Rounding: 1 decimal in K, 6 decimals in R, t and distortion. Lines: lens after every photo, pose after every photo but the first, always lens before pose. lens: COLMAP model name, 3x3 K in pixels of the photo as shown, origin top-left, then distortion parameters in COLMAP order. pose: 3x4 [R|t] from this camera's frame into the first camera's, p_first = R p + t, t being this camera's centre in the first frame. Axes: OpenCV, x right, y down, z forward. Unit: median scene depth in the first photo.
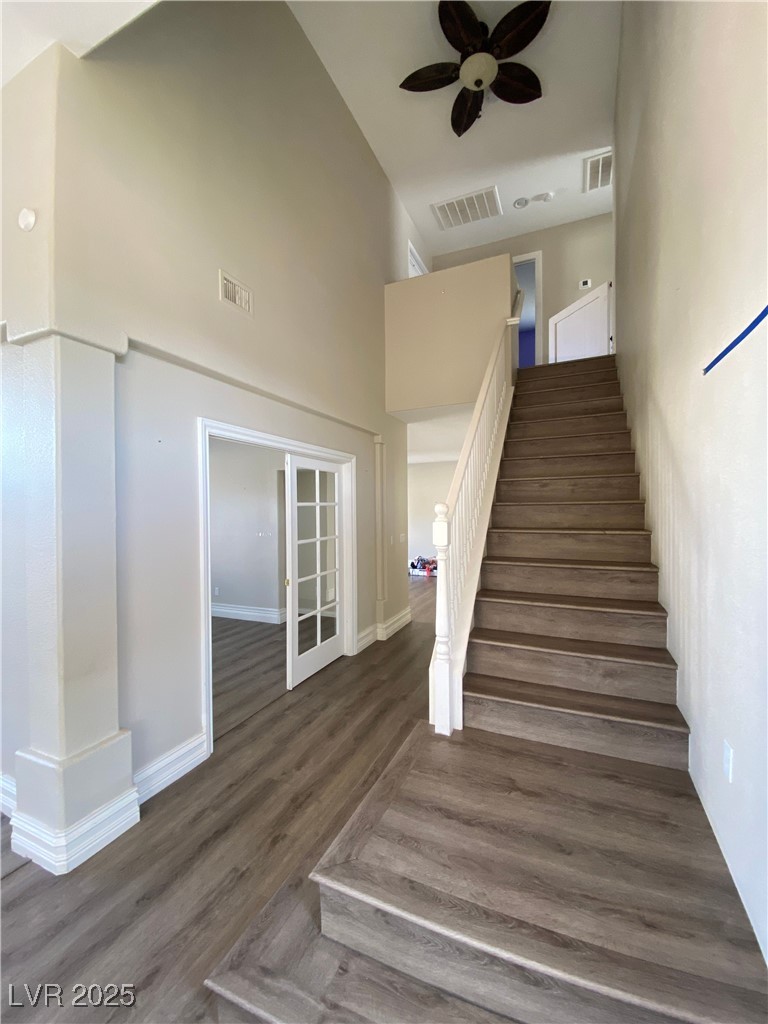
lens RADIAL K [[411.5, 0, 384.0], [0, 411.5, 512.0], [0, 0, 1]] dist [0.024944, -0.024036]
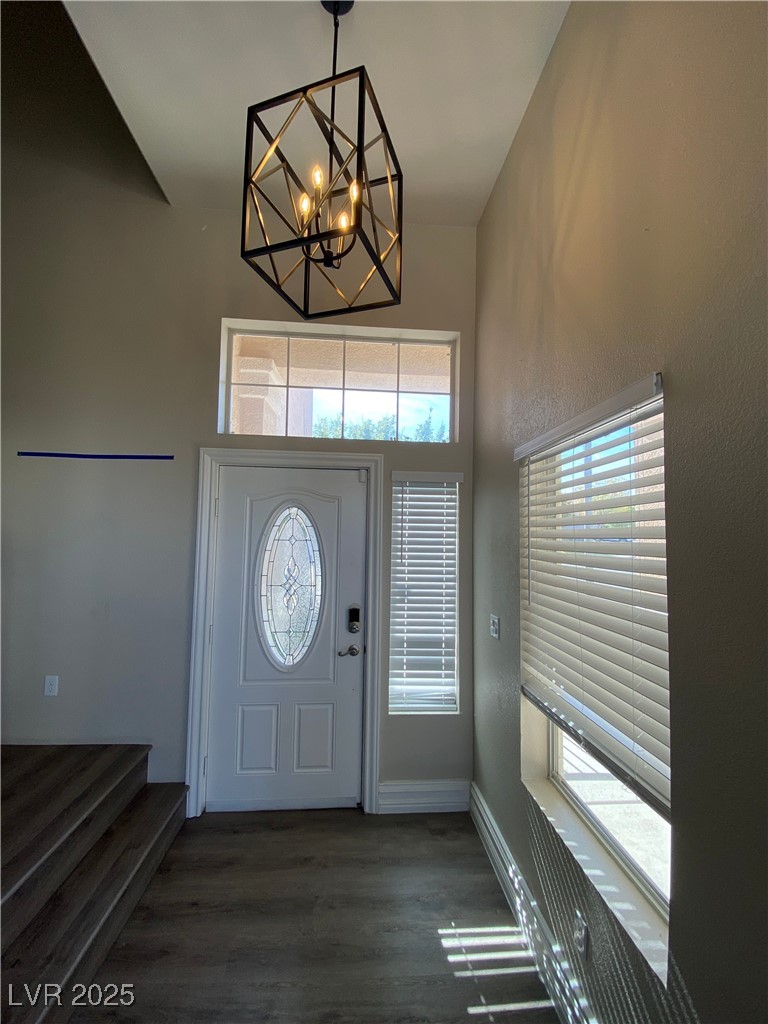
lens RADIAL K [[414.5, 0, 384.0], [0, 414.5, 512.0], [0, 0, 1]] dist [0.019046, -0.019601]
pose [[-0.479667, 0.053104, 0.875842, -1.679286], [-0.010202, 0.997762, -0.066084, -0.040383], [-0.877391, -0.040634, -0.478052, 0.730829]]
